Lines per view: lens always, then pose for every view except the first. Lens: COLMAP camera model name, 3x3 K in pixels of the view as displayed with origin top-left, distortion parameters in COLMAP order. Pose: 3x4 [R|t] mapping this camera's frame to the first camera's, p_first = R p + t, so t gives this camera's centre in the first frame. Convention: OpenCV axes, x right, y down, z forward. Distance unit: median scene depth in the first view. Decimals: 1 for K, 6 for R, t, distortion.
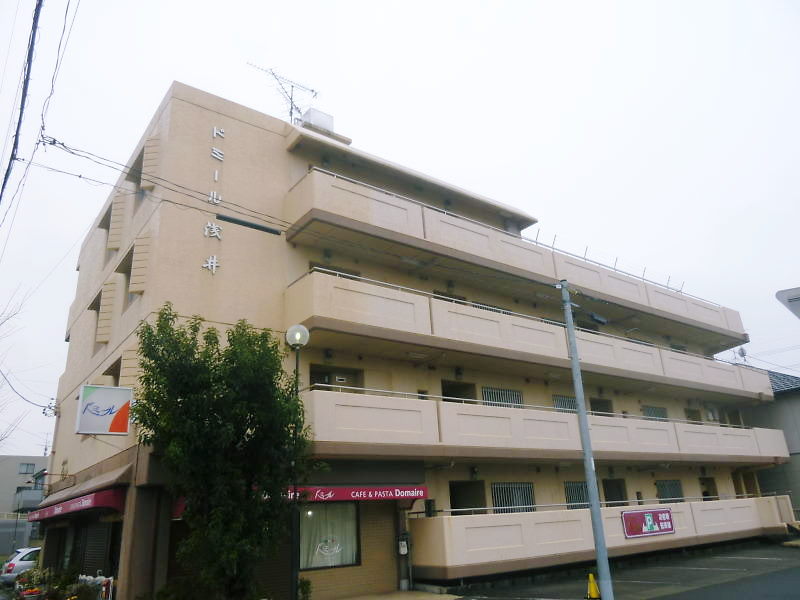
lens RADIAL K [[612.6, 0, 397.5], [0, 612.6, 301.6], [0, 0, 1]] dist [-0.028872, -0.002482]
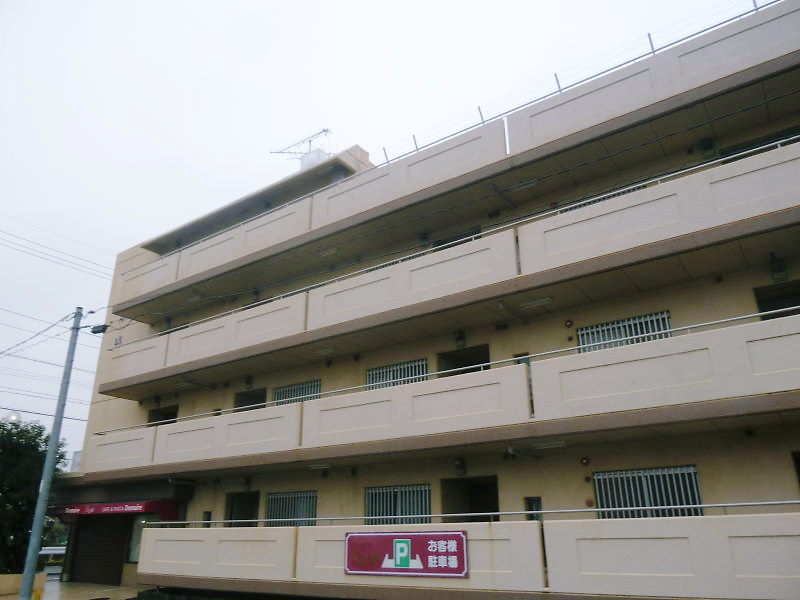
lens RADIAL K [[612.6, 0, 396.6], [0, 612.6, 297.3], [0, 0, 1]] dist [-0.028872, -0.002482]
pose [[0.297538, -0.290983, -0.909286, 1.057933], [0.326044, 0.926129, -0.189684, 0.244038], [0.897311, -0.240029, 0.370432, 0.843924]]
